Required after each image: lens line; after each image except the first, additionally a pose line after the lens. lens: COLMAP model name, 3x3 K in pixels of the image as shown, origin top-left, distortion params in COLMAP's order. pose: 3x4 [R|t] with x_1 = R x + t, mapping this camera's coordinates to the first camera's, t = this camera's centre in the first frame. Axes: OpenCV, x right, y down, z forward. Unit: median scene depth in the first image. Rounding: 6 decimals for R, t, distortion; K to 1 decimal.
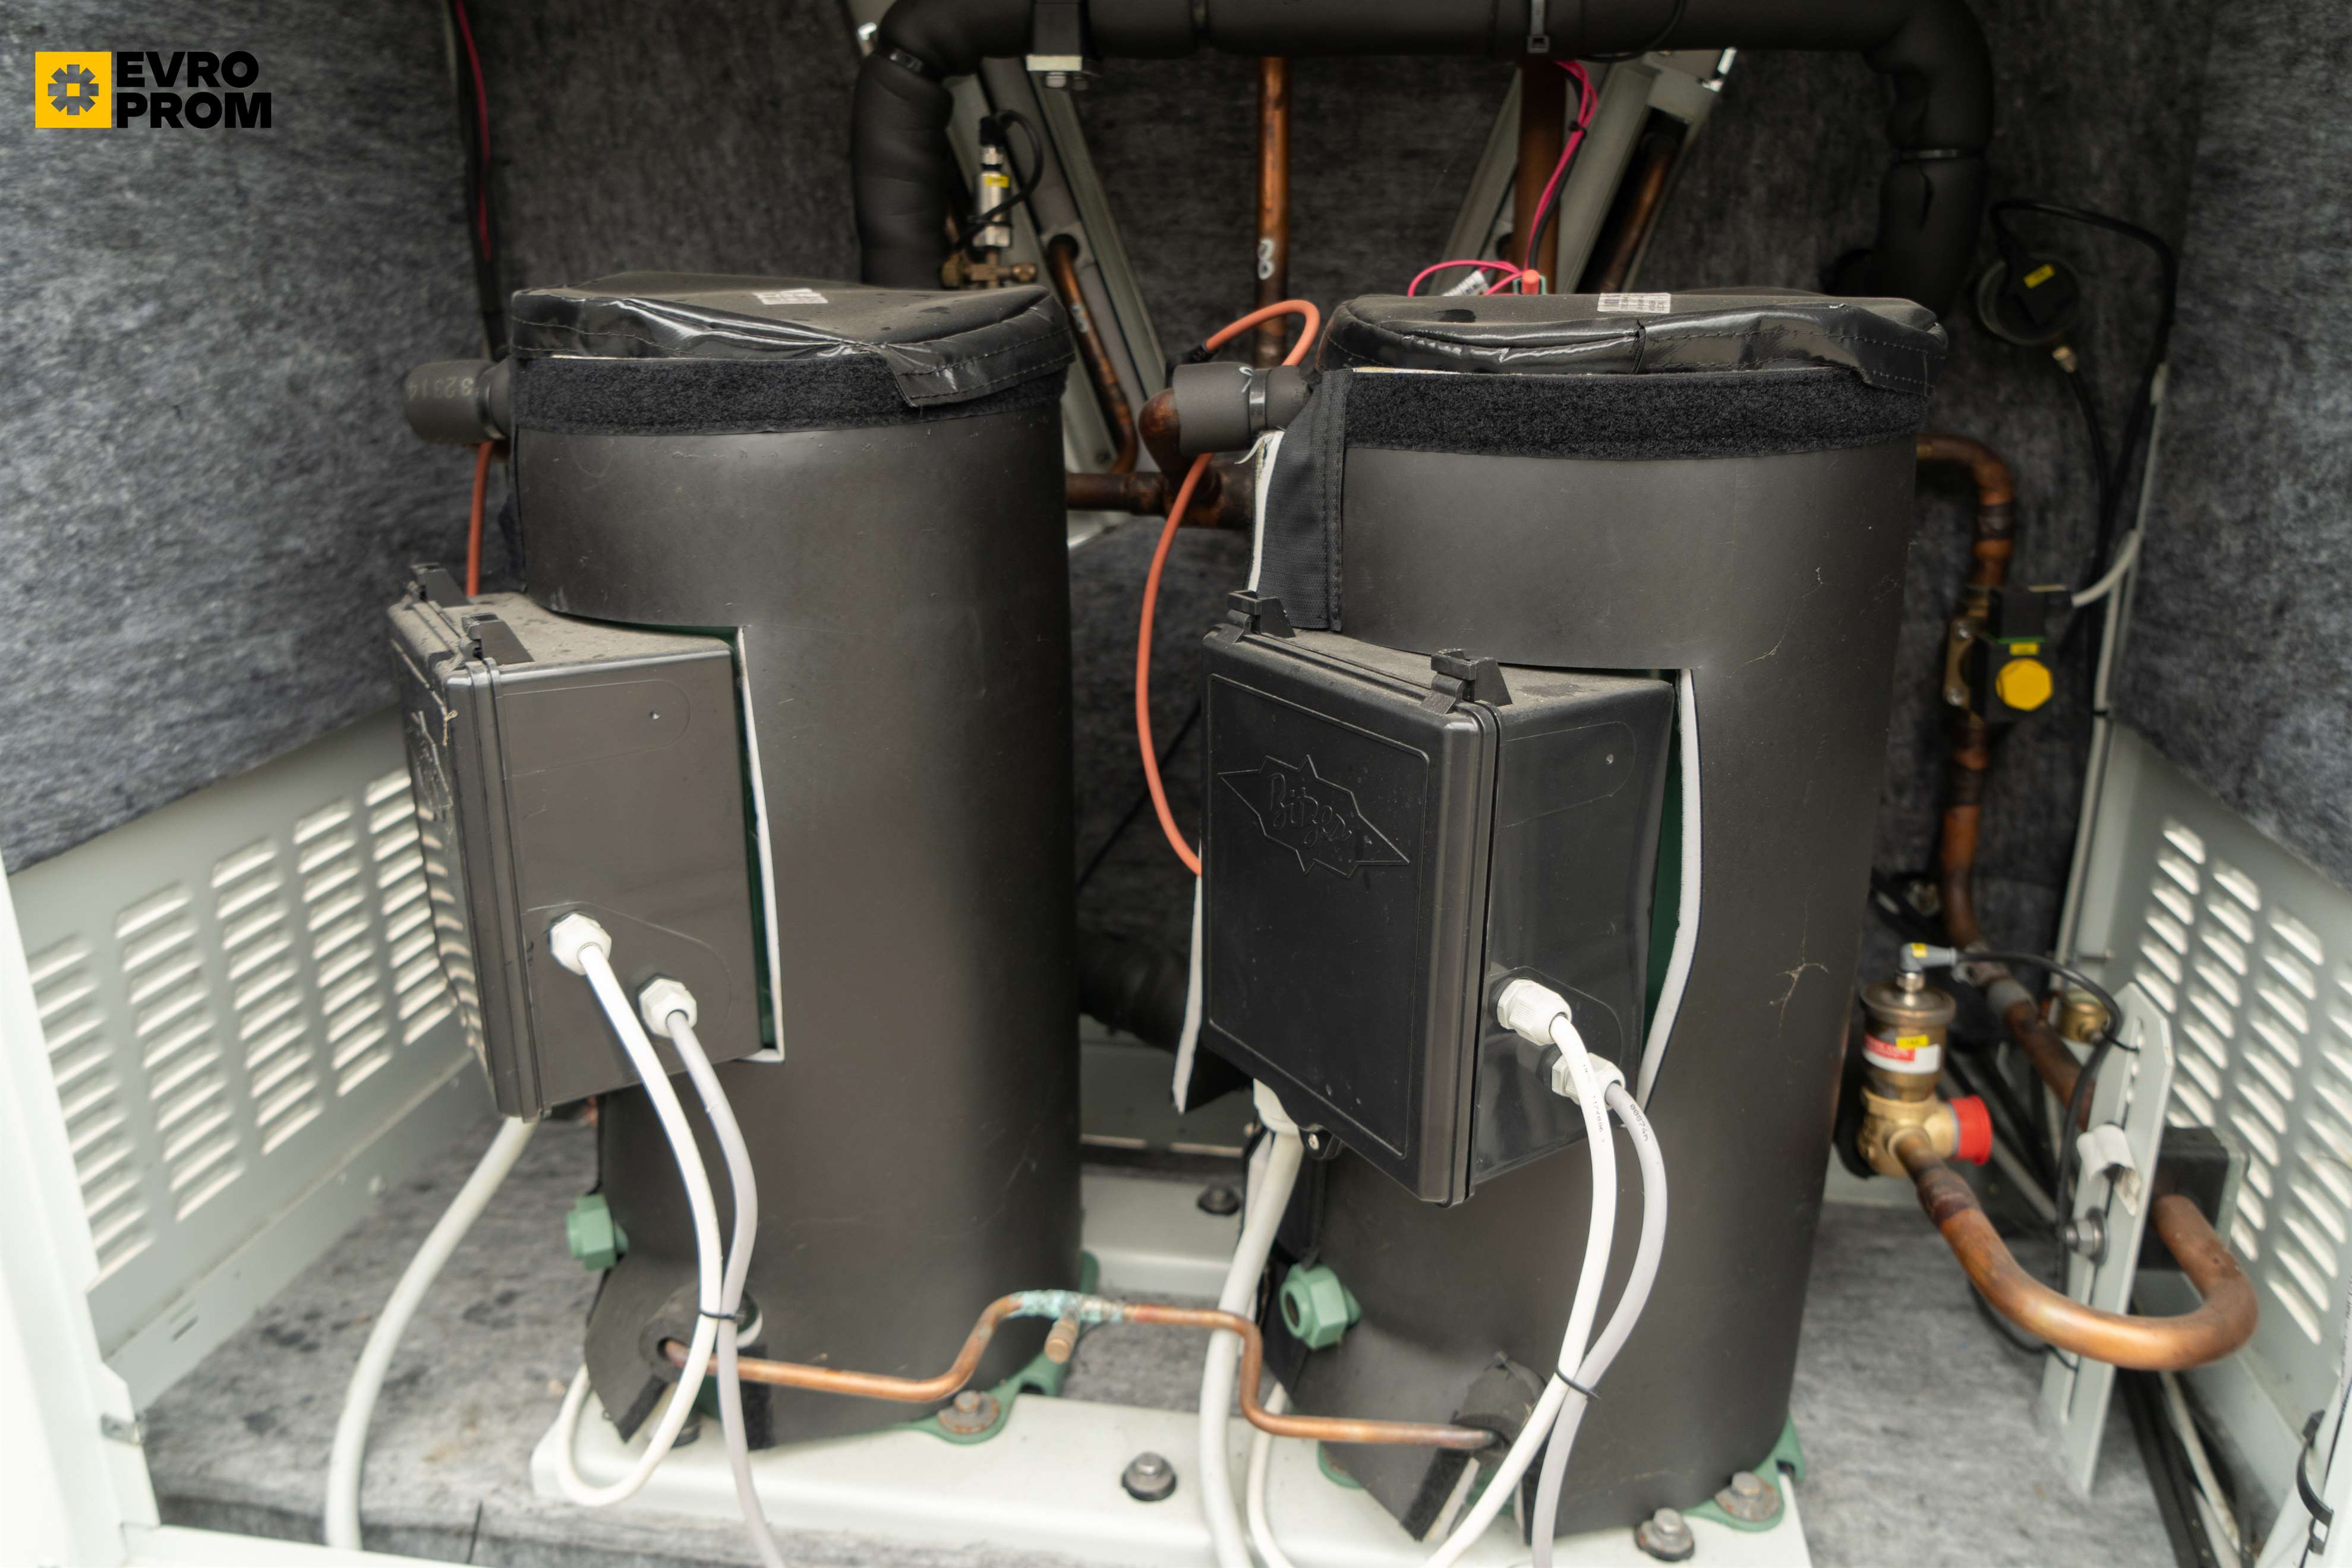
lens RADIAL K [[1665.5, 0, 1181.2], [0, 1665.5, 750.1], [0, 0, 1]] dist [-0.028634, 0.024162]
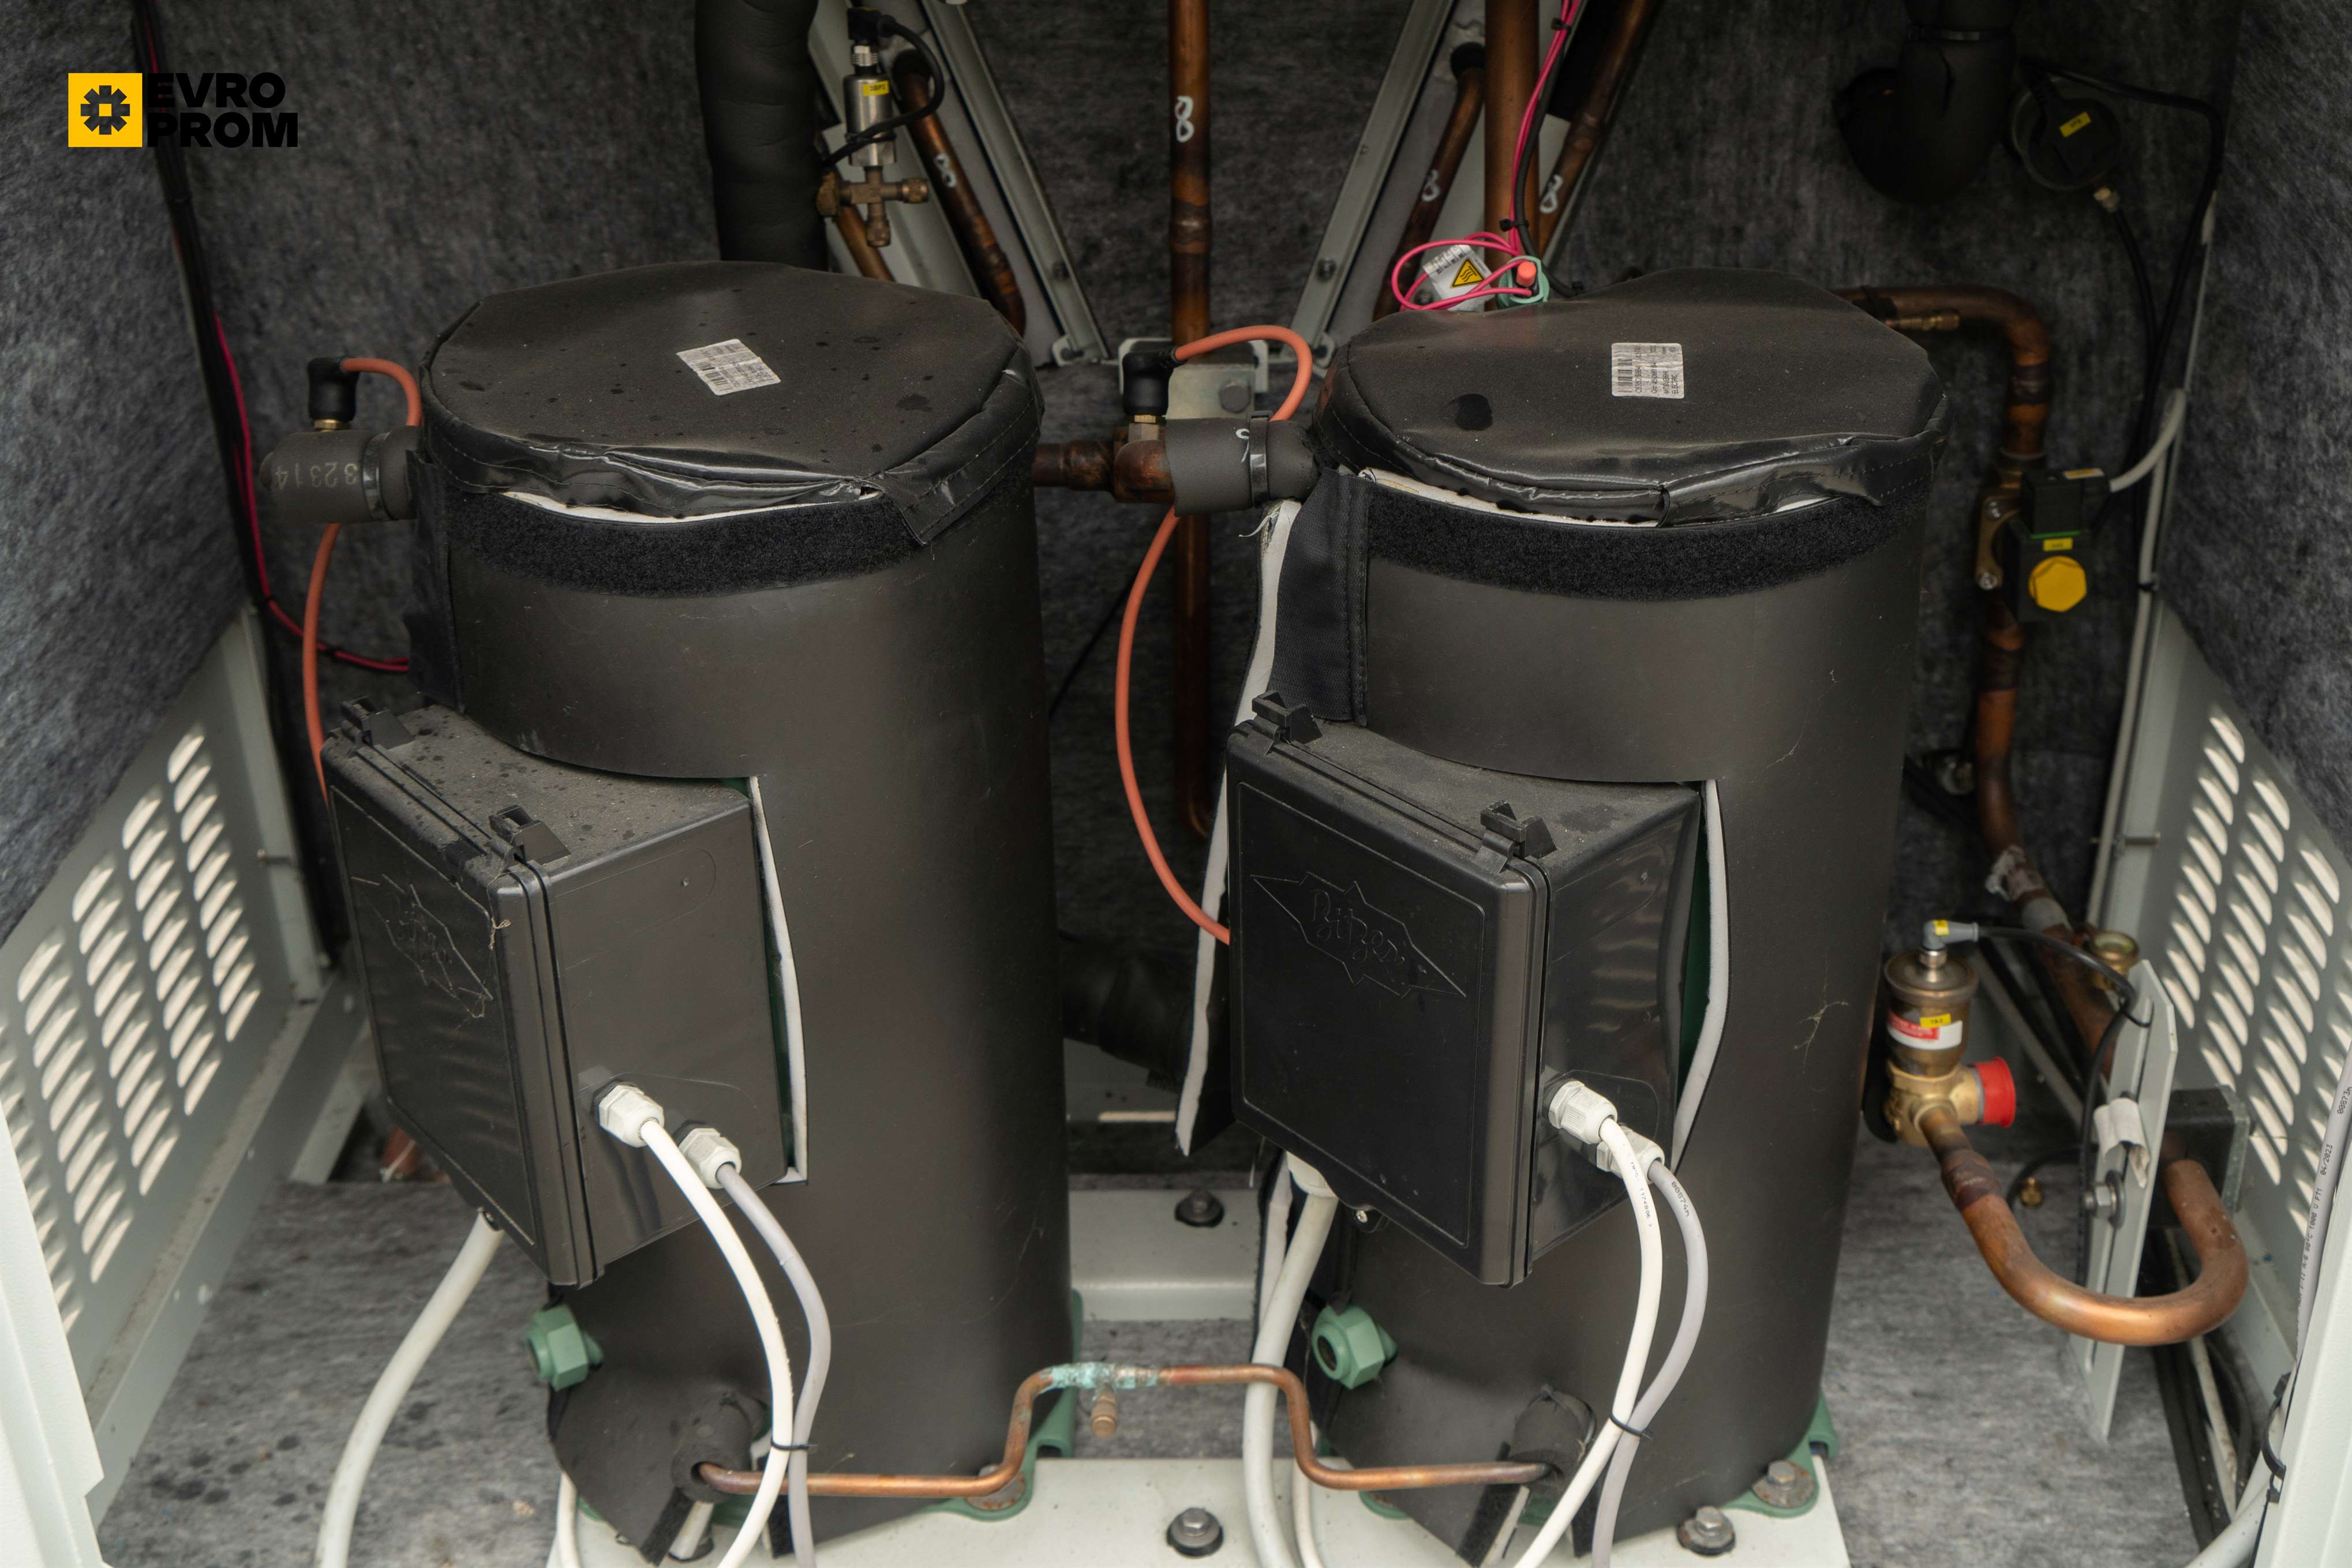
lens RADIAL K [[2741.7, 0, 1175.4], [0, 2741.7, 727.2], [0, 0, 1]] dist [0.006275, 0.030449]
pose [[0.989576, -0.083741, 0.117160, -0.176695], [0.060645, 0.980220, 0.188389, -0.328002], [-0.130619, -0.179320, 0.975081, -0.487828]]
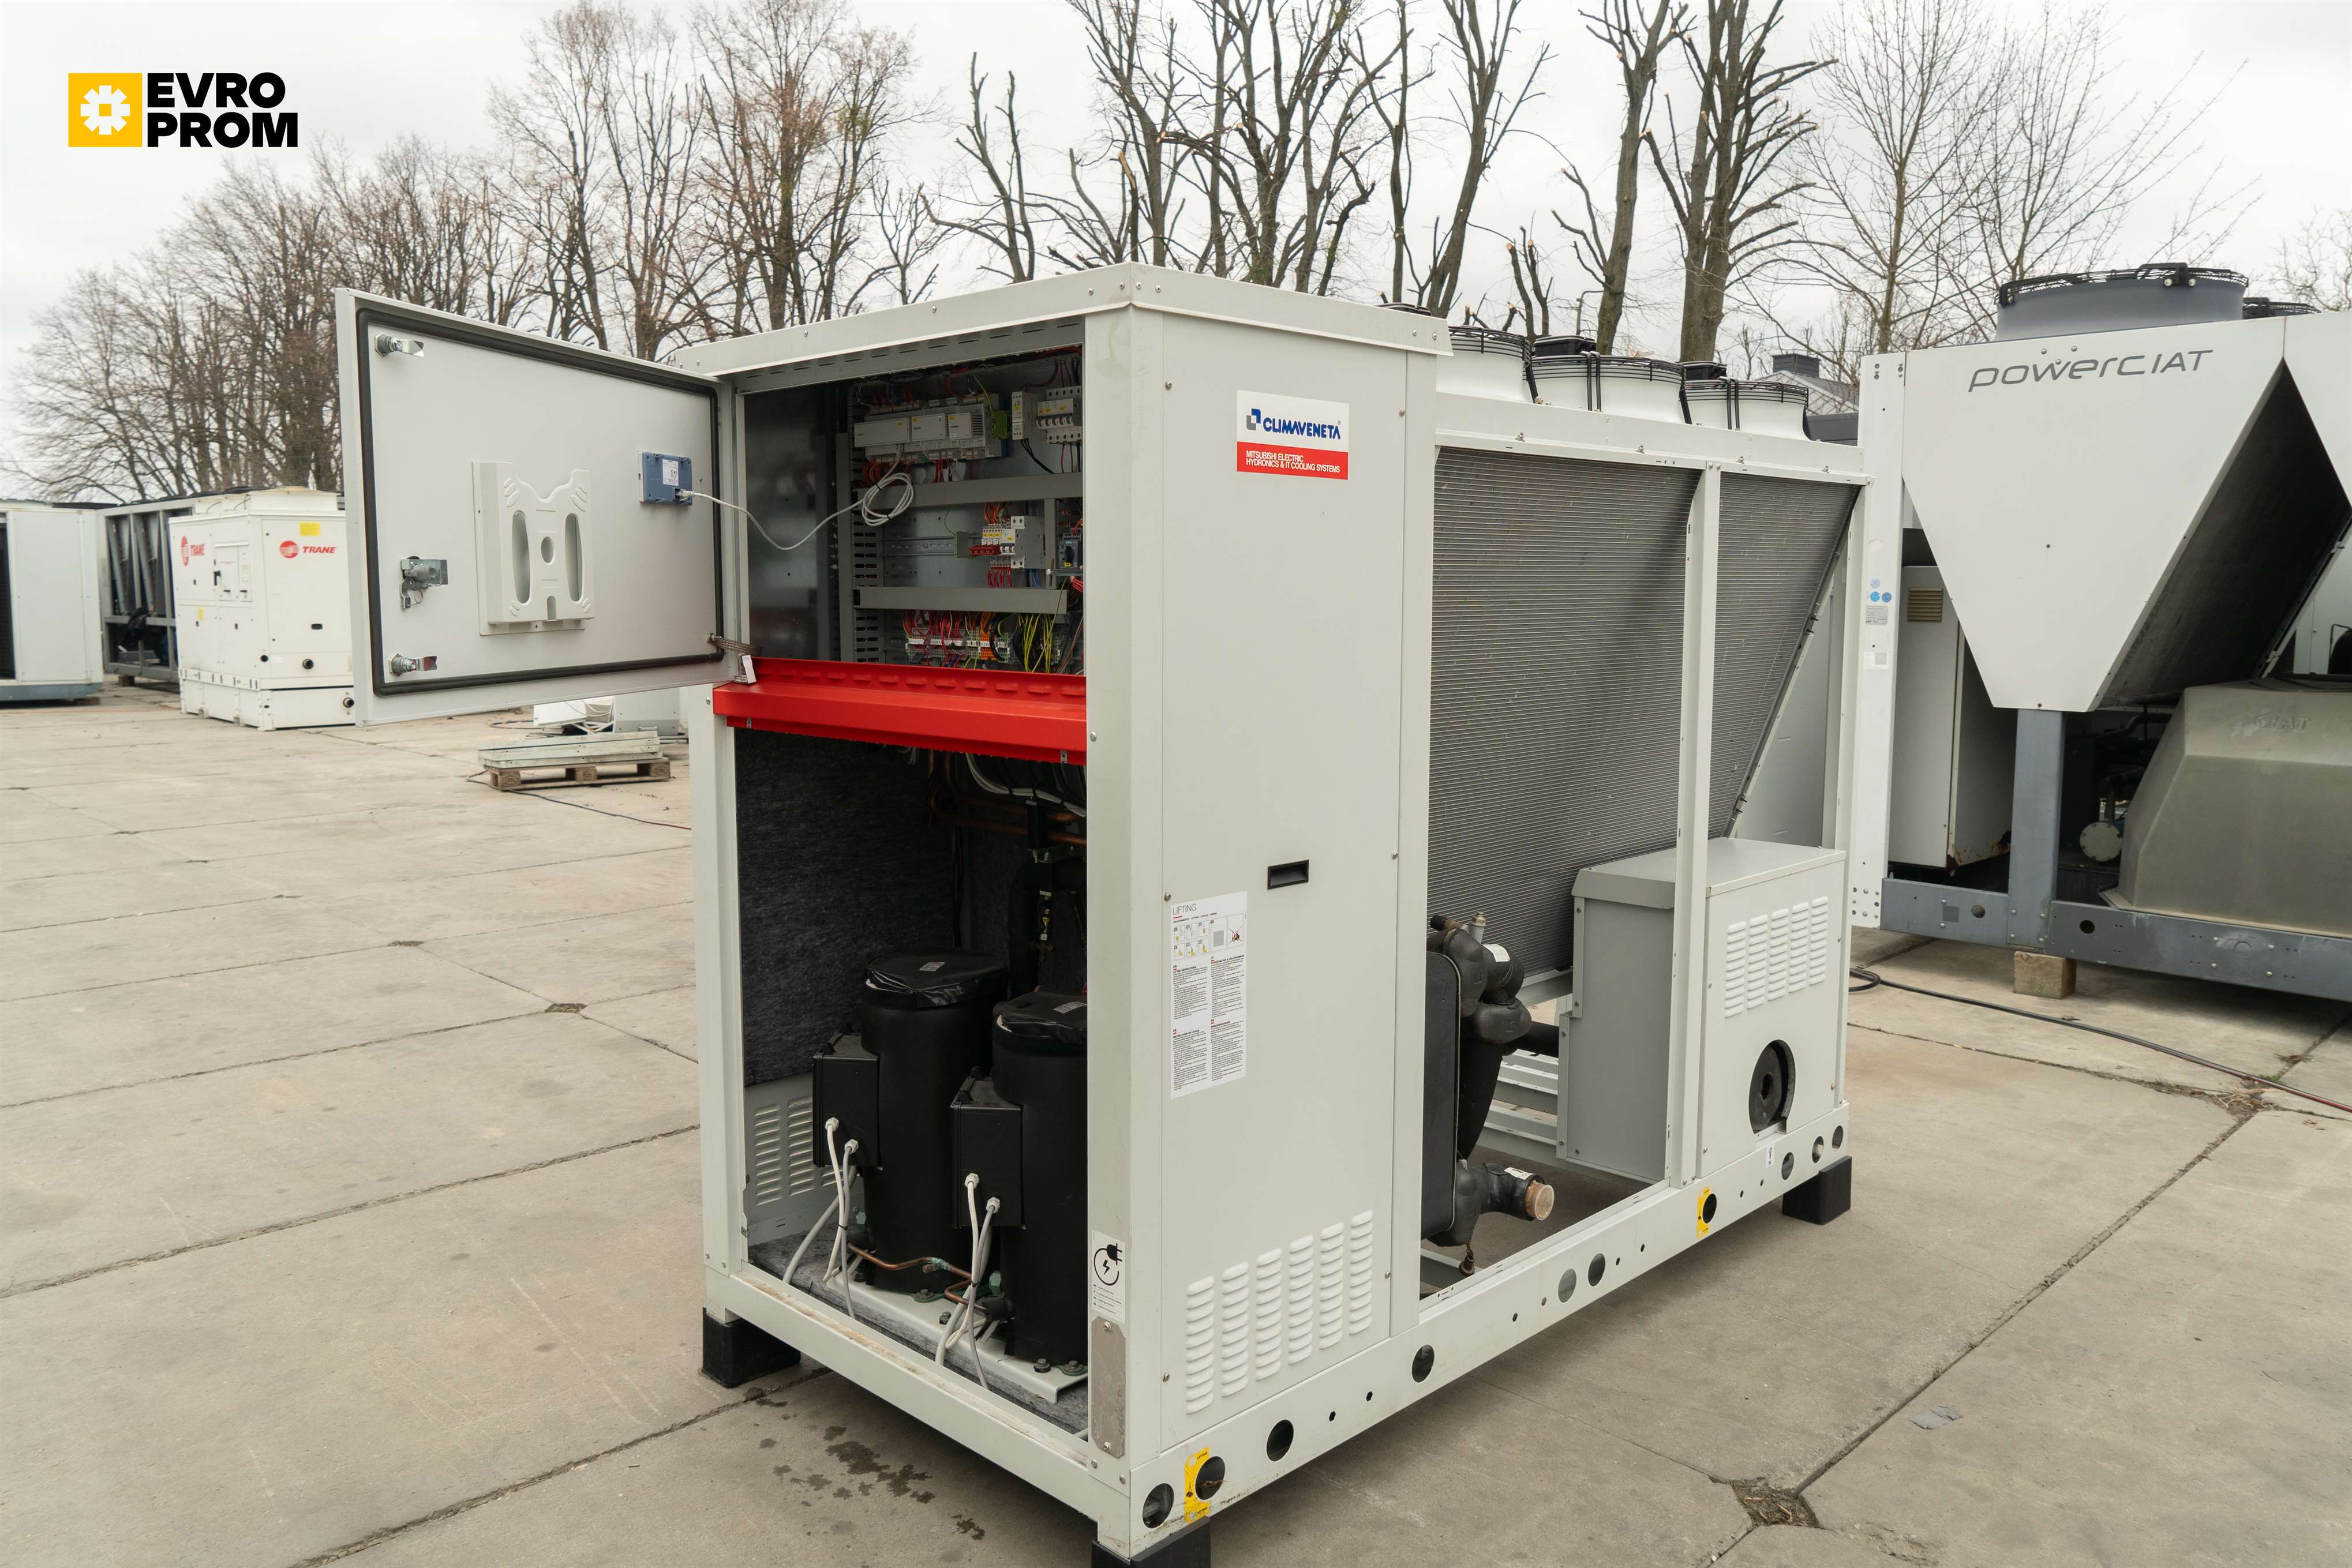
lens RADIAL K [[1699.2, 0, 1176.0], [0, 1699.2, 784.0], [0, 0, 1]] dist [-0.001139, 0.000003]
pose [[0.806230, 0.074095, -0.586944, 2.281290], [-0.180145, 0.975759, -0.124269, -0.281057], [0.563508, 0.205924, 0.800034, -1.723504]]
